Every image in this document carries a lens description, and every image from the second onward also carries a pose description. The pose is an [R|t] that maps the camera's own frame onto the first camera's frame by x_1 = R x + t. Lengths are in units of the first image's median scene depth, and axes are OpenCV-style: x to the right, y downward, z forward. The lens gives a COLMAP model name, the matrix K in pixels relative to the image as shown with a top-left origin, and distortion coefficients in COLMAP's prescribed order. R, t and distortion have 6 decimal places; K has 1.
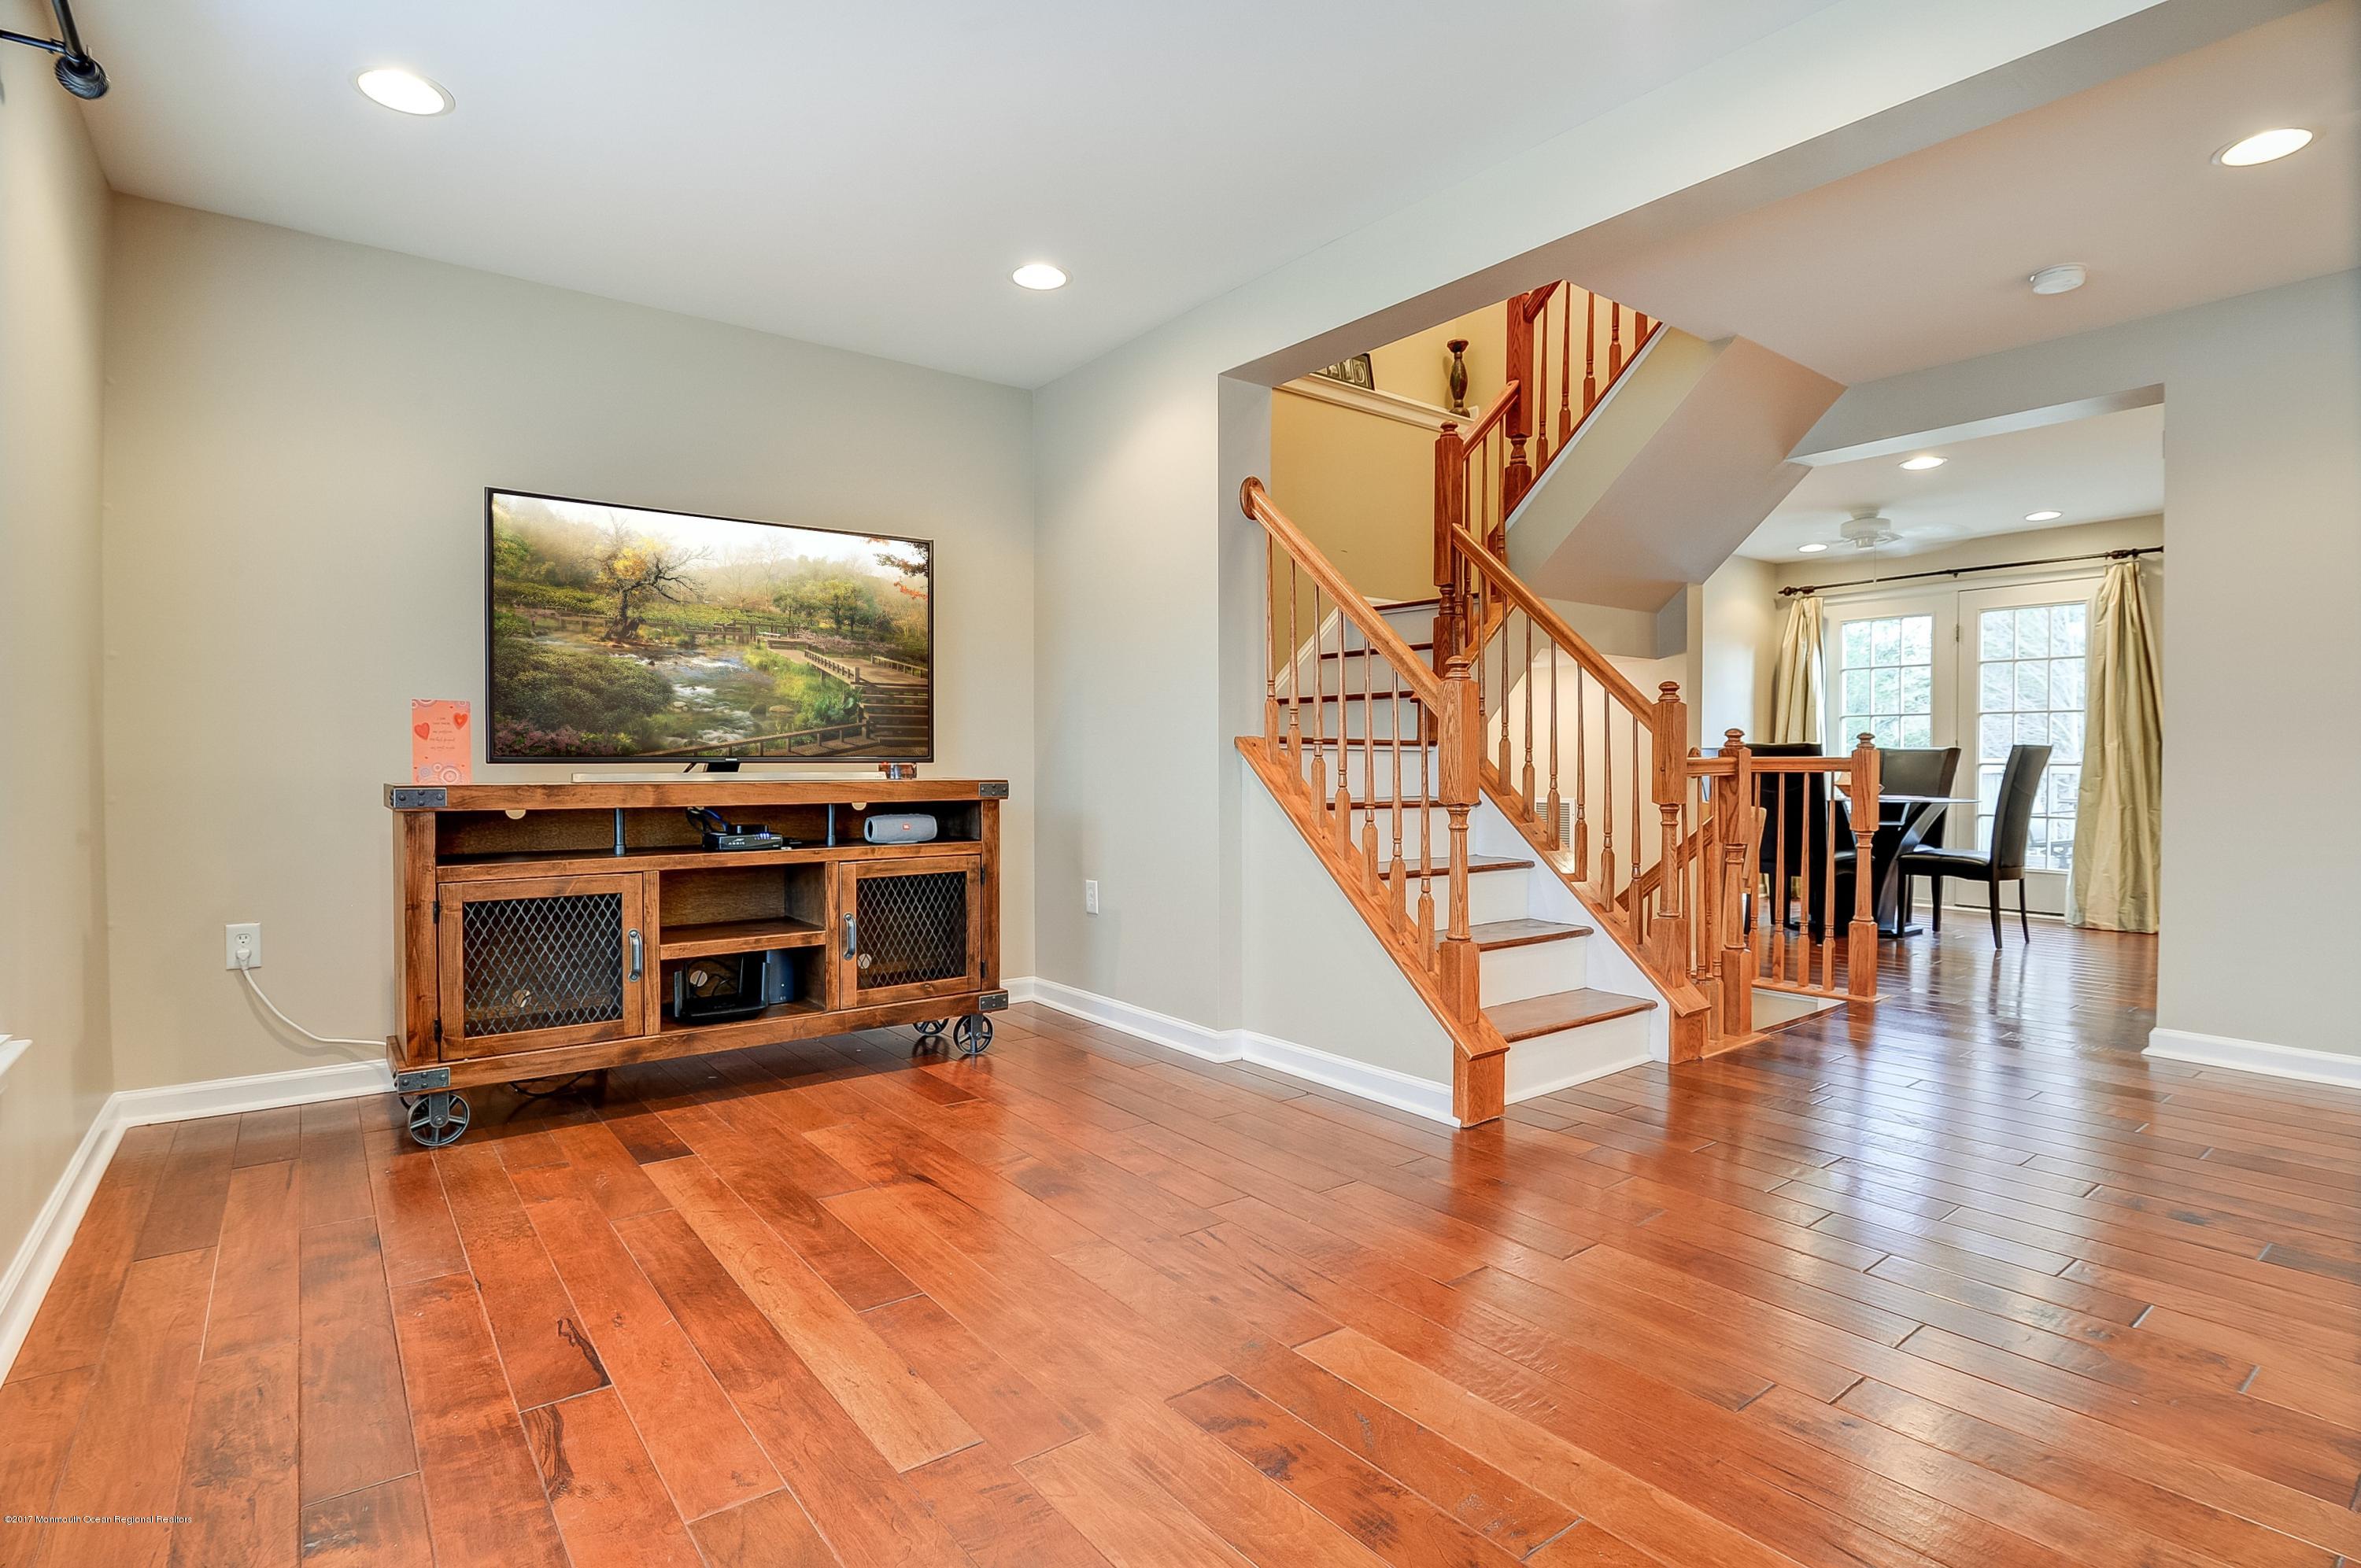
lens RADIAL K [[1161.6, 0, 1188.4], [0, 1161.6, 765.4], [0, 0, 1]] dist [-0.000288, -0.000809]
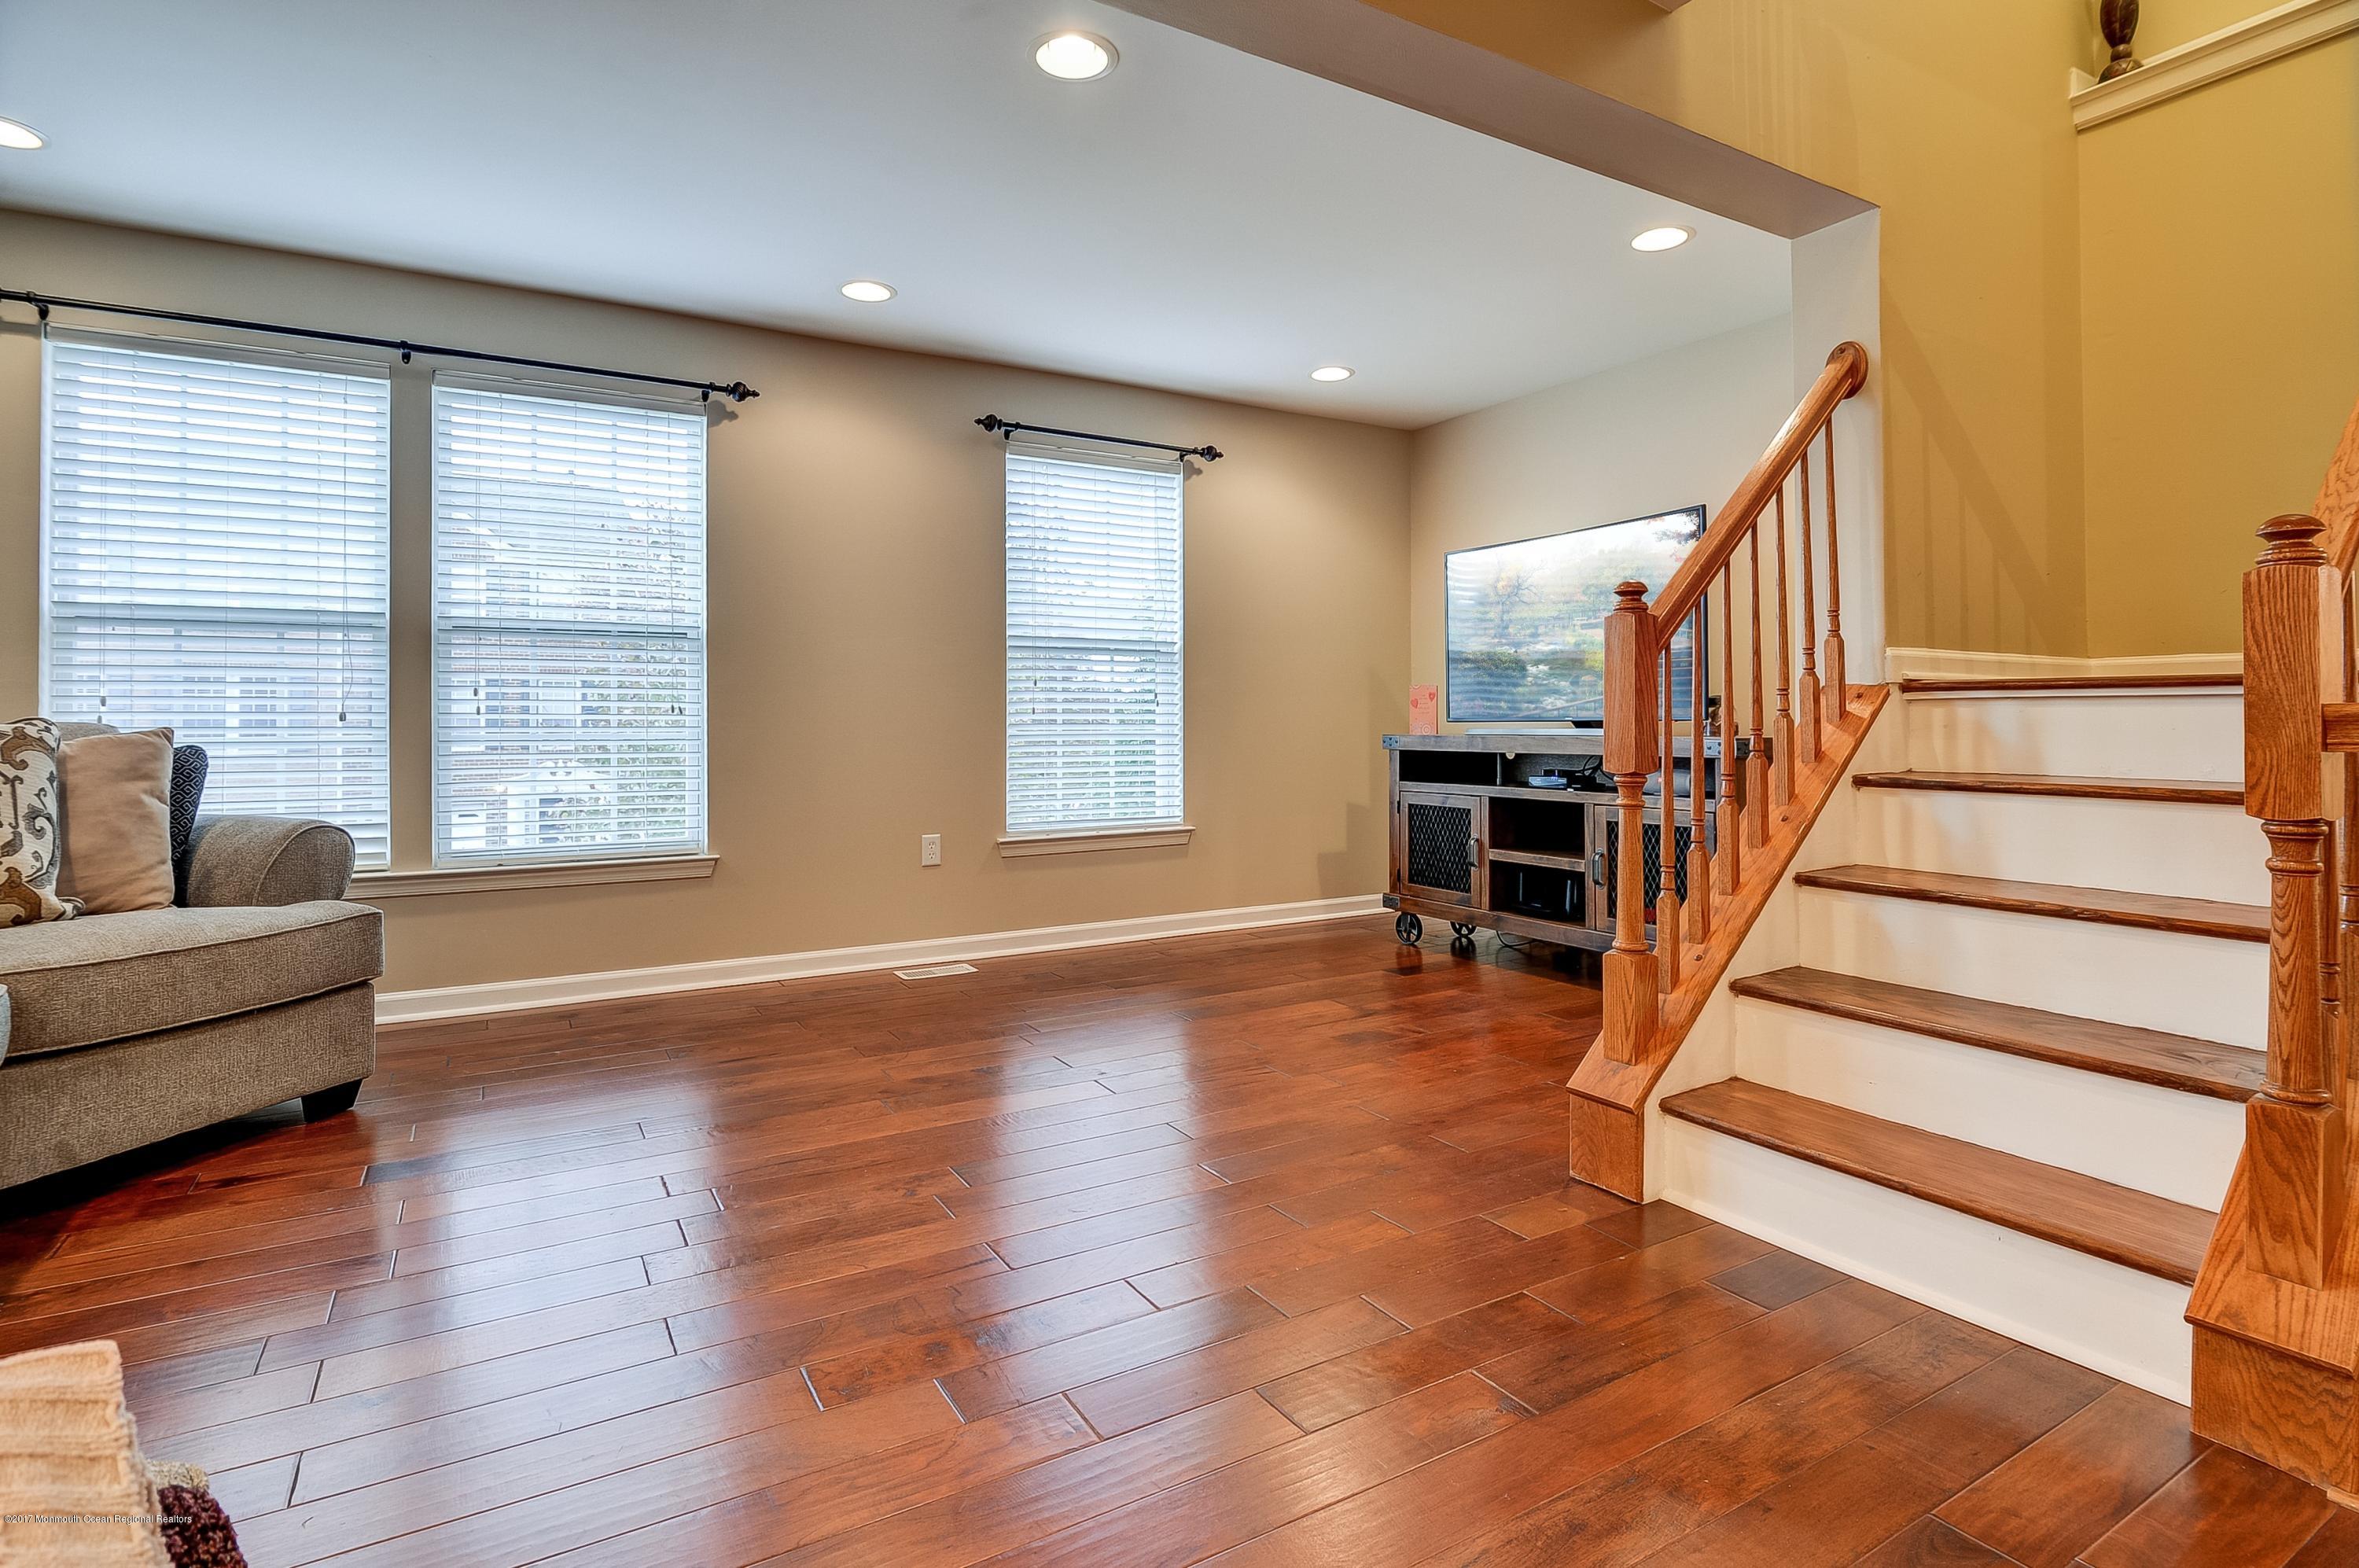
lens RADIAL K [[1184.9, 0, 1176.6], [0, 1184.9, 714.7], [0, 0, 1]] dist [-0.003714, -0.001489]
pose [[-0.139526, -0.006857, -0.990195, 1.003118], [-0.001360, 0.999976, -0.006733, -0.000770], [0.990218, 0.000407, -0.139532, 0.783722]]
